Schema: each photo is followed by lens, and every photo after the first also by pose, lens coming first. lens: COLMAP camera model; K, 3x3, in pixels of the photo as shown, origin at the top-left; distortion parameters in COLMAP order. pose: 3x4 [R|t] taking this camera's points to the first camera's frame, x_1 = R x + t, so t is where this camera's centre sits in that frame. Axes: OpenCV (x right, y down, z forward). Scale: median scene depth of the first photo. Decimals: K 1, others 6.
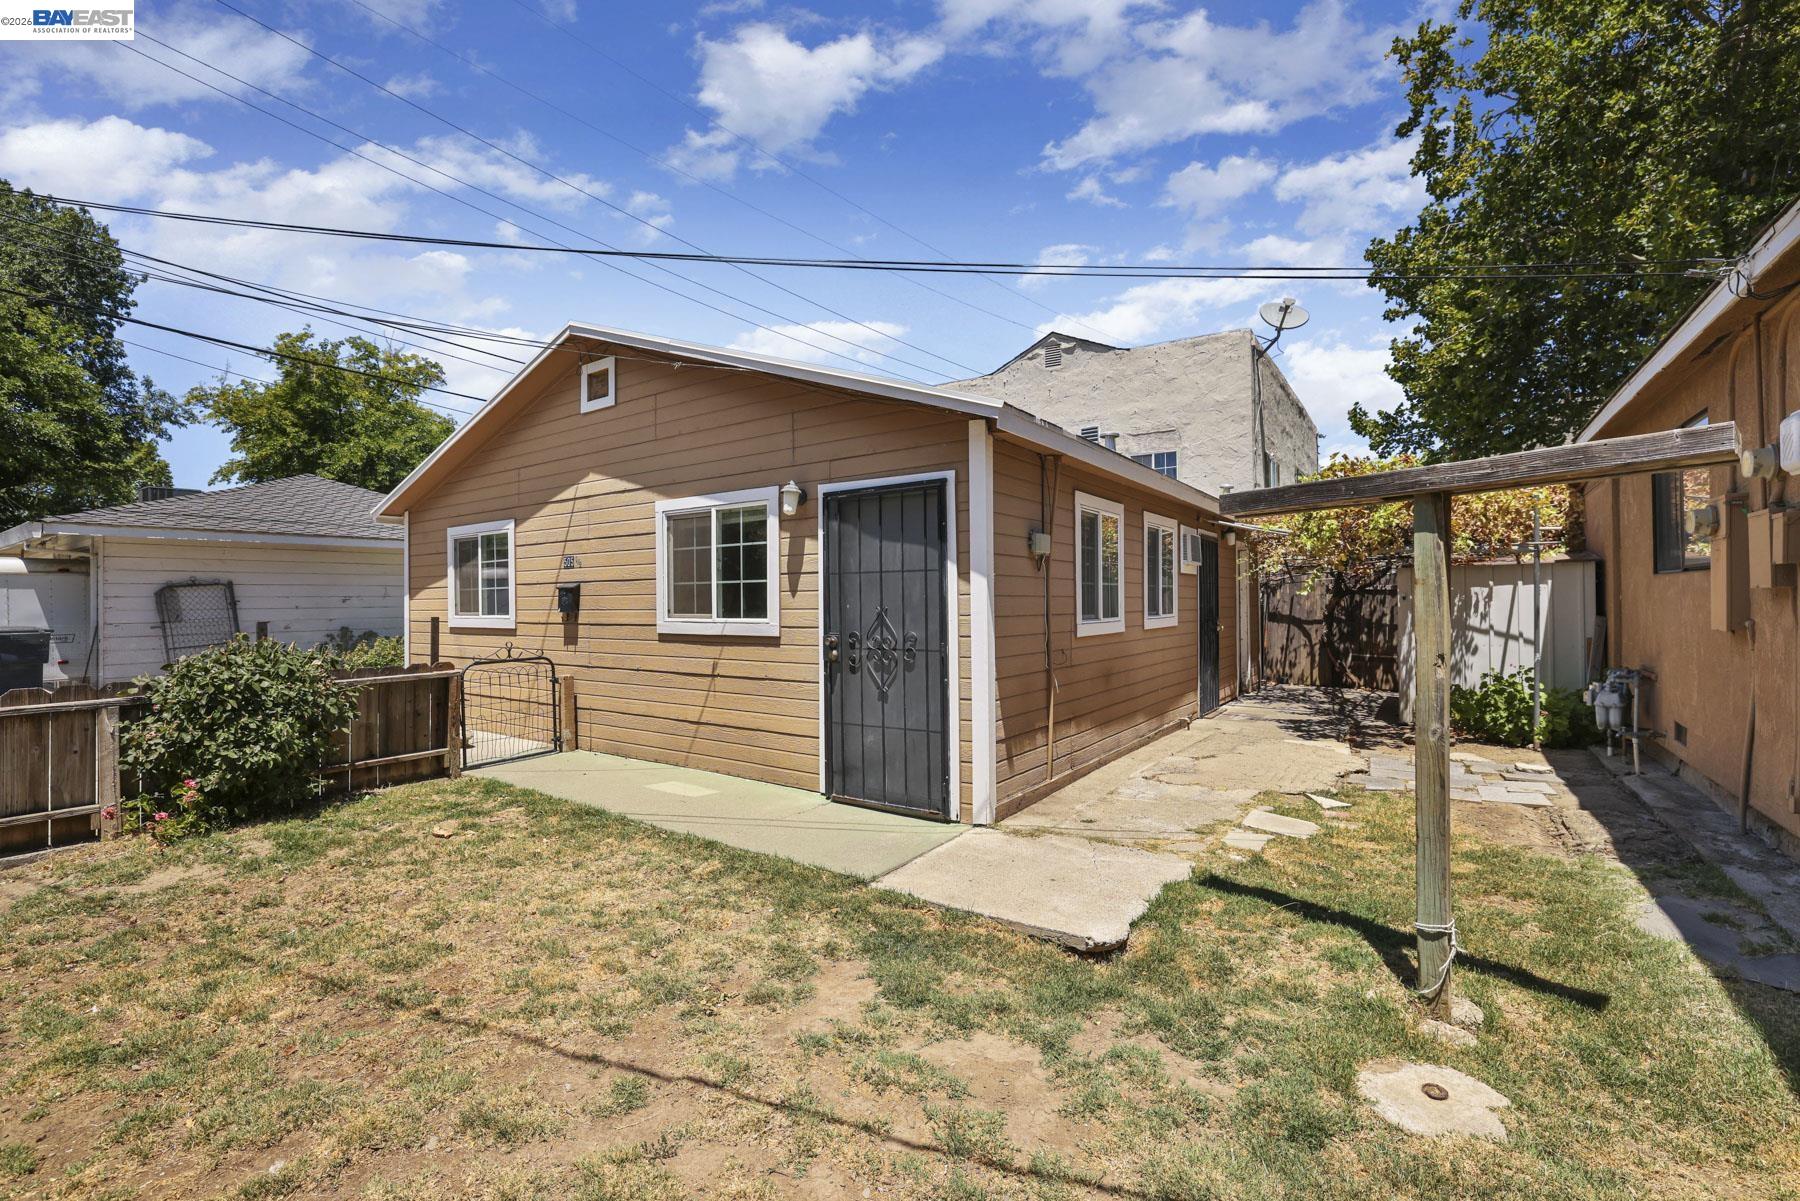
lens RADIAL K [[784.6, 0, 890.0], [0, 784.6, 594.4], [0, 0, 1]] dist [-0.049986, 0.018025]
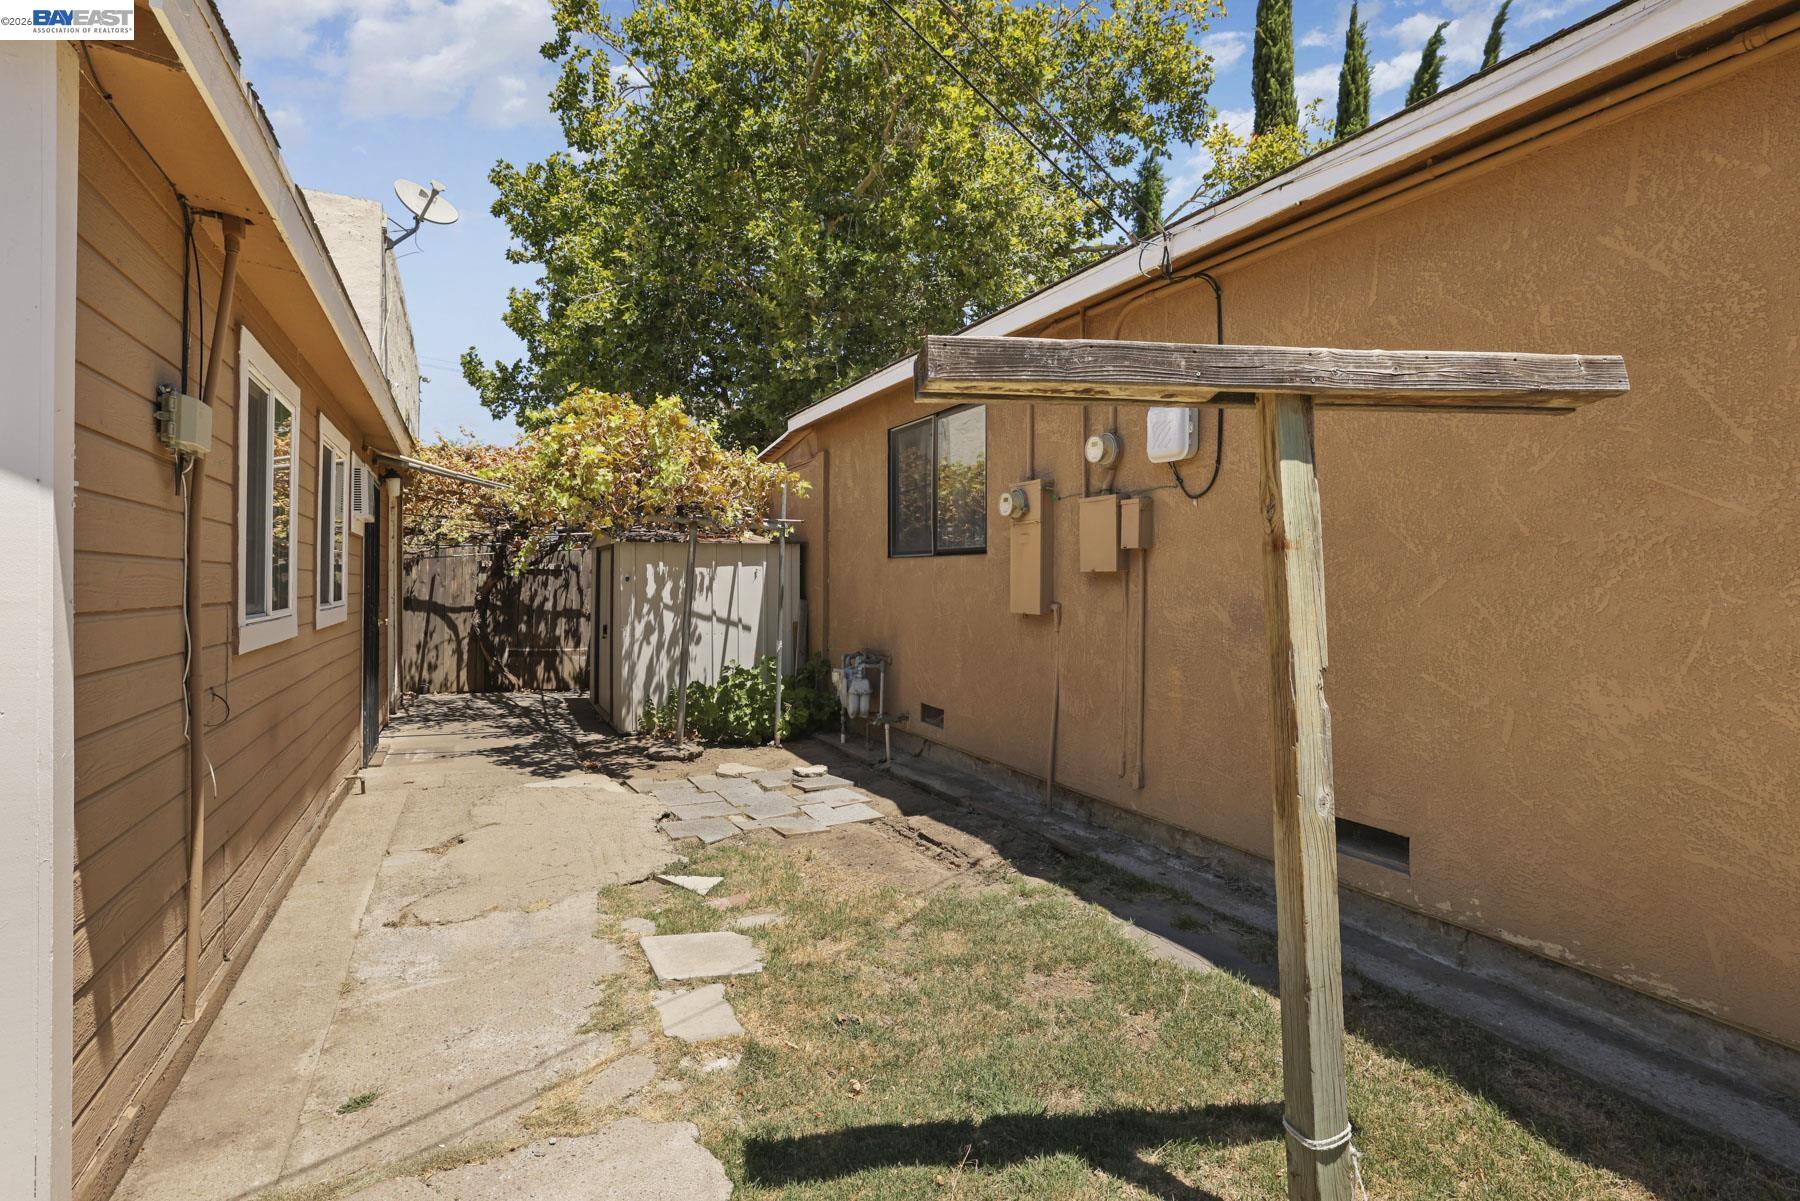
lens RADIAL K [[879.2, 0, 901.4], [0, 879.2, 578.4], [0, 0, 1]] dist [-0.058602, 0.027979]
pose [[0.470303, 0.012880, 0.882411, -0.009252], [-0.015292, 0.999862, -0.006444, 0.006128], [-0.882372, -0.010463, 0.470435, 0.328309]]
